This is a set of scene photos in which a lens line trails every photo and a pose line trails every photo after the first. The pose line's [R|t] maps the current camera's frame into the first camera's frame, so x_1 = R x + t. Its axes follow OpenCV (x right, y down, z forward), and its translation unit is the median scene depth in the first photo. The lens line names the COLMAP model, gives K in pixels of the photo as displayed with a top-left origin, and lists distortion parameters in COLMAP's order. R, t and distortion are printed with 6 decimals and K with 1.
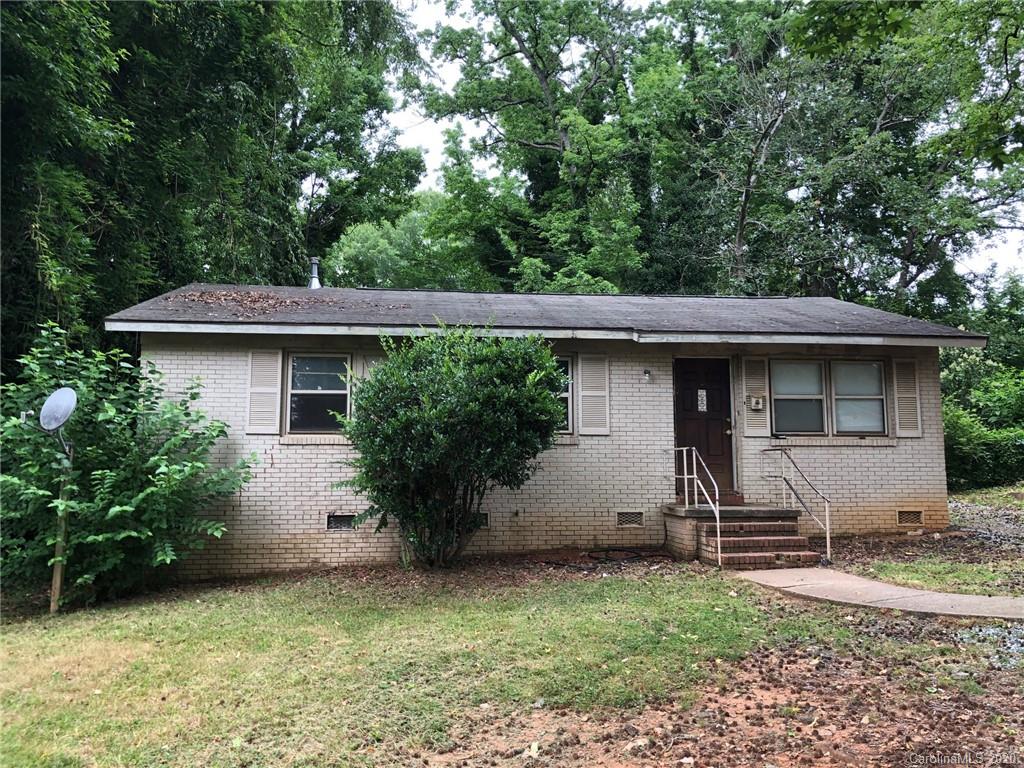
lens RADIAL K [[838.8, 0, 512.1], [0, 838.8, 385.3], [0, 0, 1]] dist [-0.016729, -0.006646]
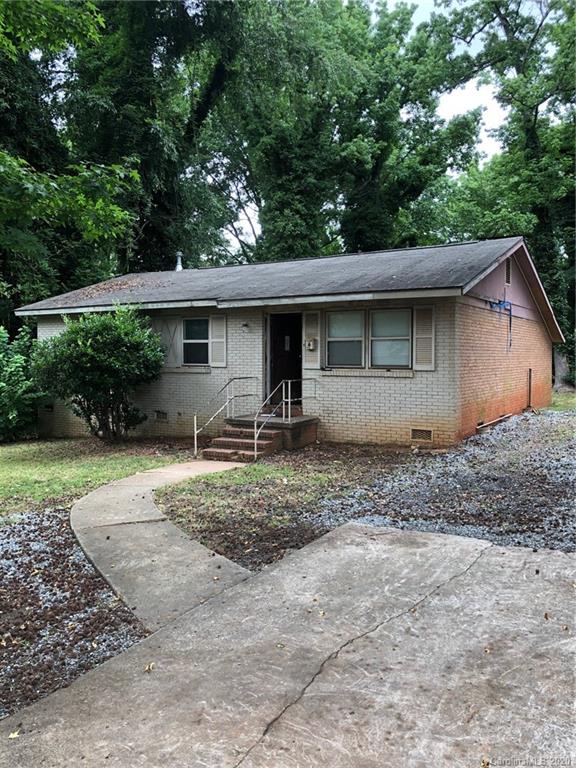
lens RADIAL K [[629.1, 0, 287.9], [0, 629.1, 382.7], [0, 0, 1]] dist [-0.016729, -0.006646]
pose [[0.793350, 0.026371, -0.608194, 0.887301], [0.057329, 0.991385, 0.117769, -0.040952], [0.606060, -0.128299, 0.785003, 0.150076]]
